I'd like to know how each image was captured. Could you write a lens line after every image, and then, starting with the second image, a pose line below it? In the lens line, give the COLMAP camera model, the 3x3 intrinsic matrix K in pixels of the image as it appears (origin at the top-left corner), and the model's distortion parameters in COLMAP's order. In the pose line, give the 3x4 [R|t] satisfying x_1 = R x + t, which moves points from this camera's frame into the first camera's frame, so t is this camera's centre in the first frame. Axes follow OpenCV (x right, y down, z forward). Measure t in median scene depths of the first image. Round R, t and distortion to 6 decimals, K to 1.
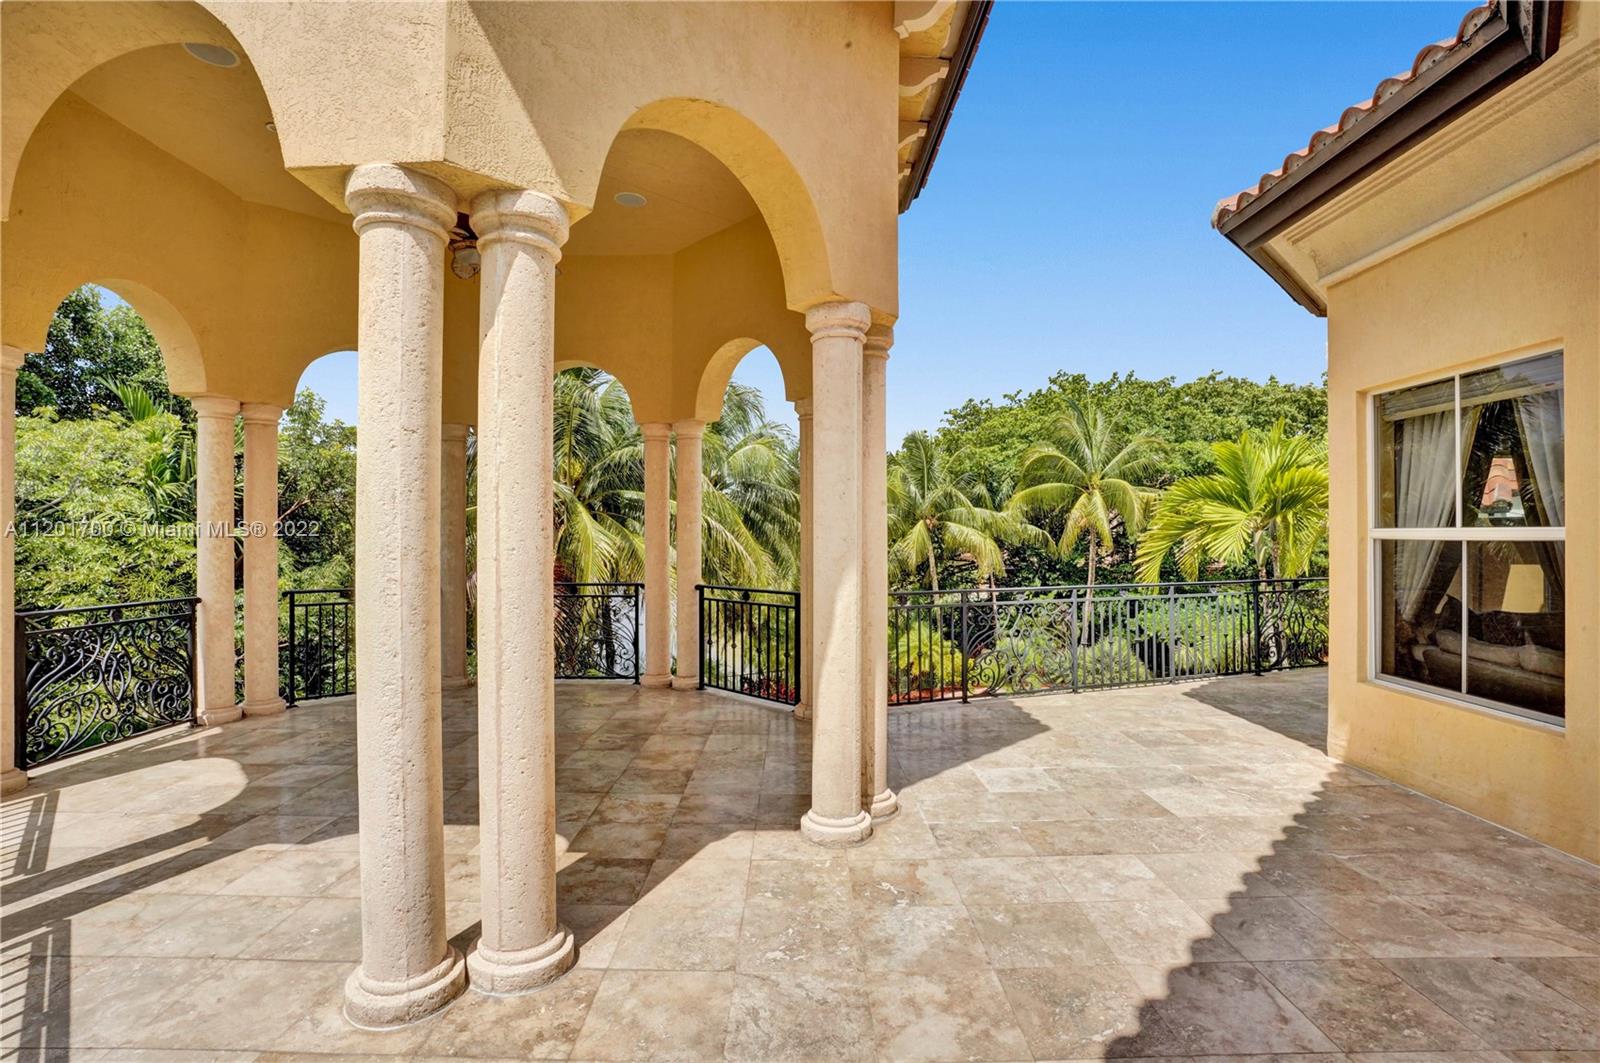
lens RADIAL K [[739.4, 0, 804.3], [0, 739.4, 532.4], [0, 0, 1]] dist [-0.062829, 0.019742]
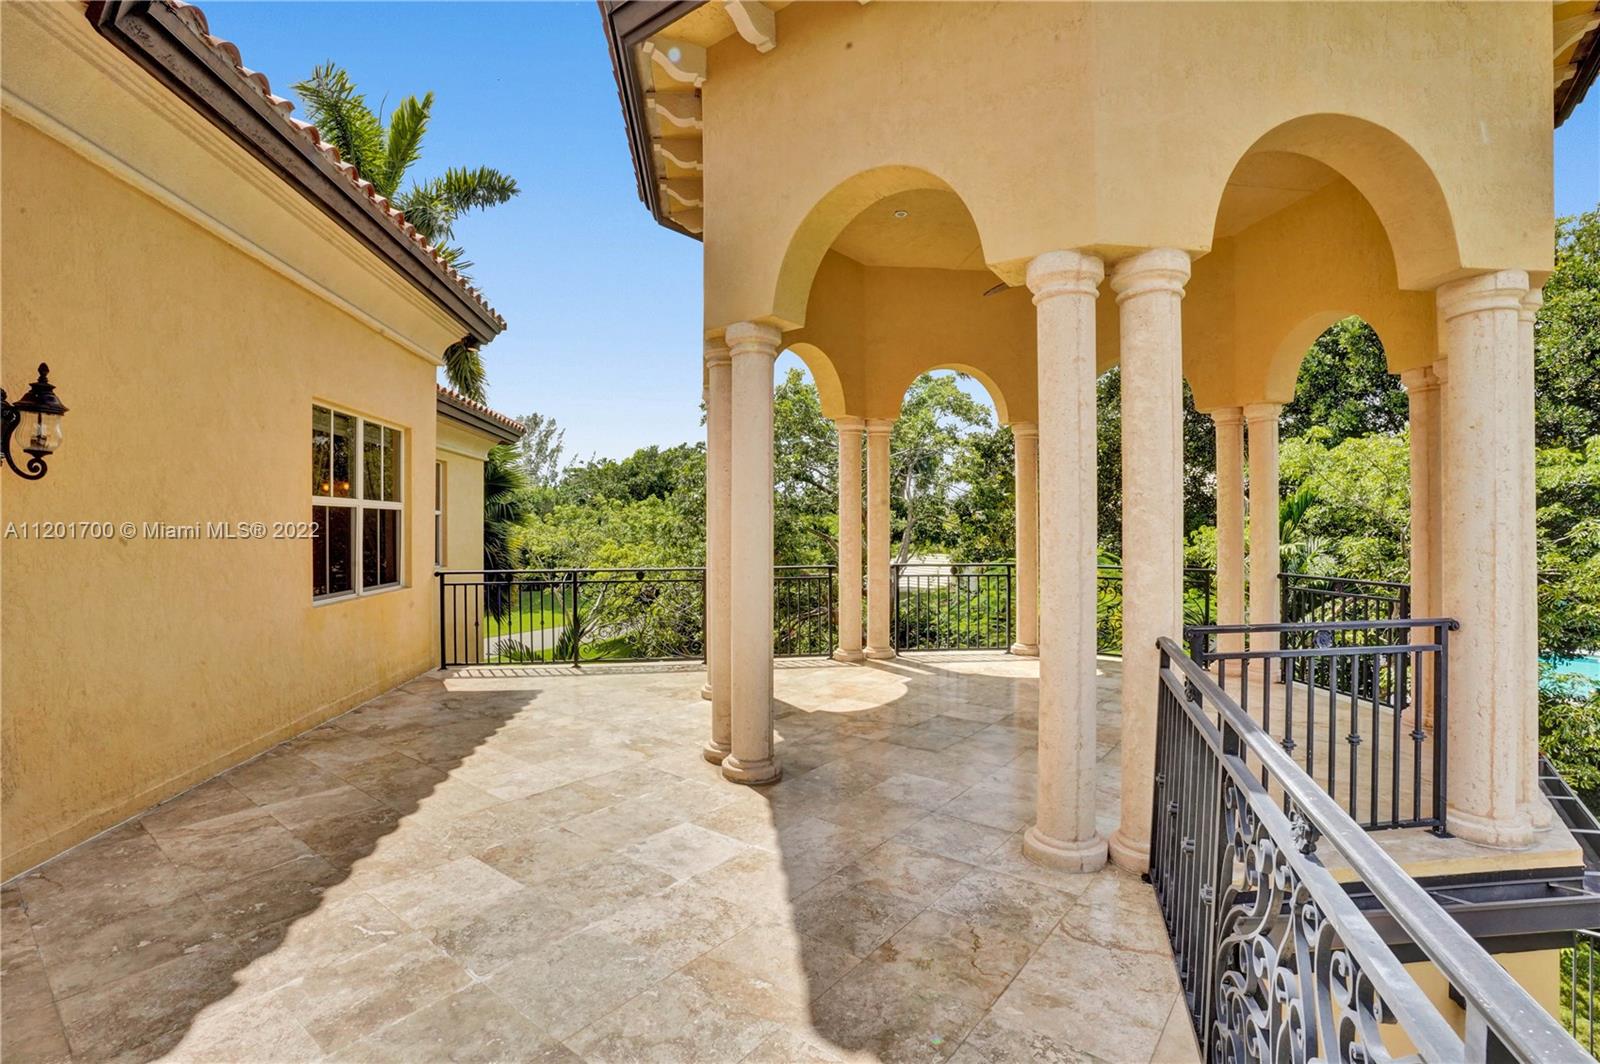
lens RADIAL K [[739.4, 0, 804.3], [0, 739.4, 532.9], [0, 0, 1]] dist [-0.062829, 0.019742]
pose [[-0.616954, 0.012333, -0.786902, 0.966602], [0.014904, 0.999881, 0.003986, 0.018230], [0.786858, -0.009269, -0.617065, 1.888179]]
